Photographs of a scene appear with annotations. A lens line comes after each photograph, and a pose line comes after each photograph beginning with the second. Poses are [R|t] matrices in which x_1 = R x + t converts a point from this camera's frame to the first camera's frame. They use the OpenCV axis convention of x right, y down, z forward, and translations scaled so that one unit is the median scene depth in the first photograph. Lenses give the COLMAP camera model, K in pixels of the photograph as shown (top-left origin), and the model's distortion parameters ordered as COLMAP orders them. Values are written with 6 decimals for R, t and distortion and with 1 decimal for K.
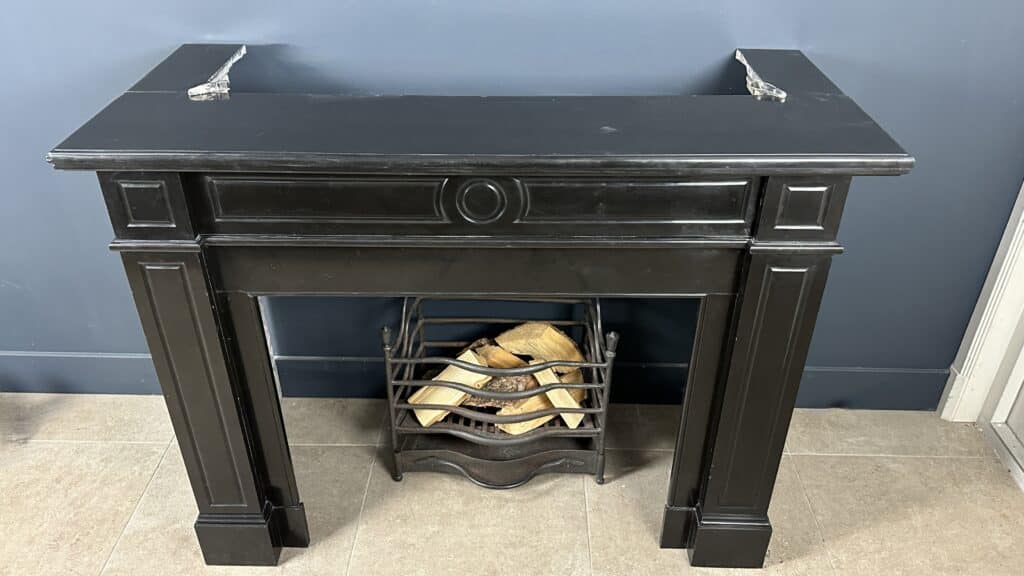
lens RADIAL K [[795.5, 0, 512.0], [0, 795.5, 288.0], [0, 0, 1]] dist [0.108155, -0.181553]
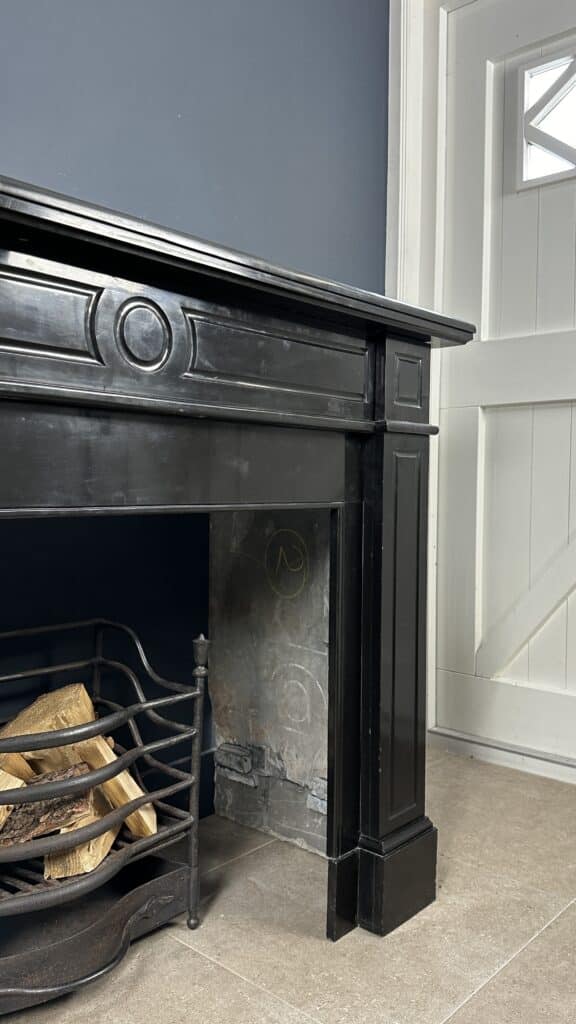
lens RADIAL K [[795.5, 0, 288.0], [0, 795.5, 512.0], [0, 0, 1]] dist [0.108155, -0.181553]
pose [[0.652380, -0.027417, 0.757396, -0.346161], [0.406077, 0.856439, -0.318770, 0.208633], [-0.639924, 0.515520, 0.569857, 0.435193]]
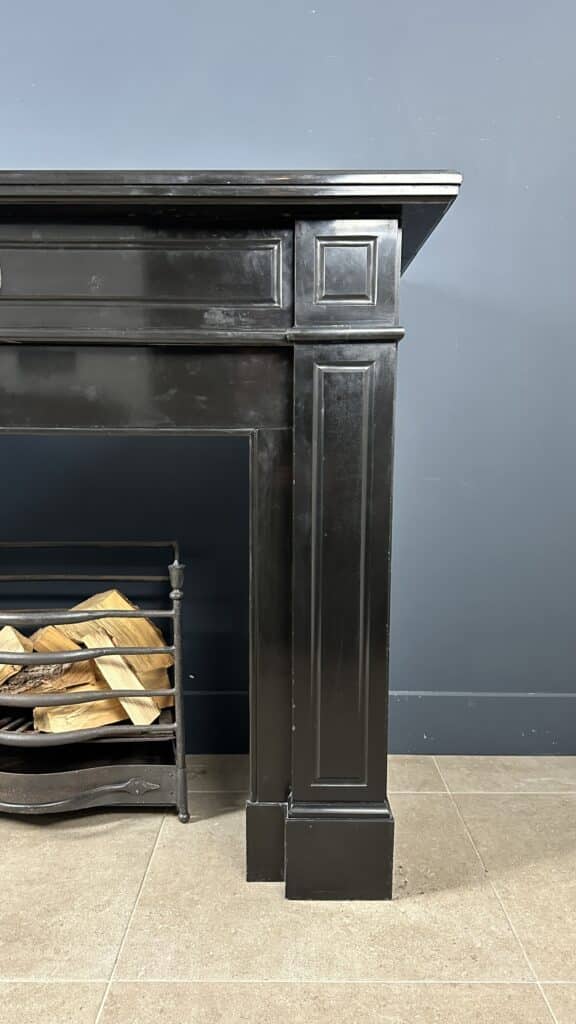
lens RADIAL K [[771.2, 0, 286.5], [0, 771.2, 579.4], [0, 0, 1]] dist [0.005844, -0.002354]
pose [[0.999847, -0.007711, 0.015720, 0.205566], [0.013247, 0.920246, -0.391116, 0.336990], [-0.011450, 0.391265, 0.920207, 0.296929]]
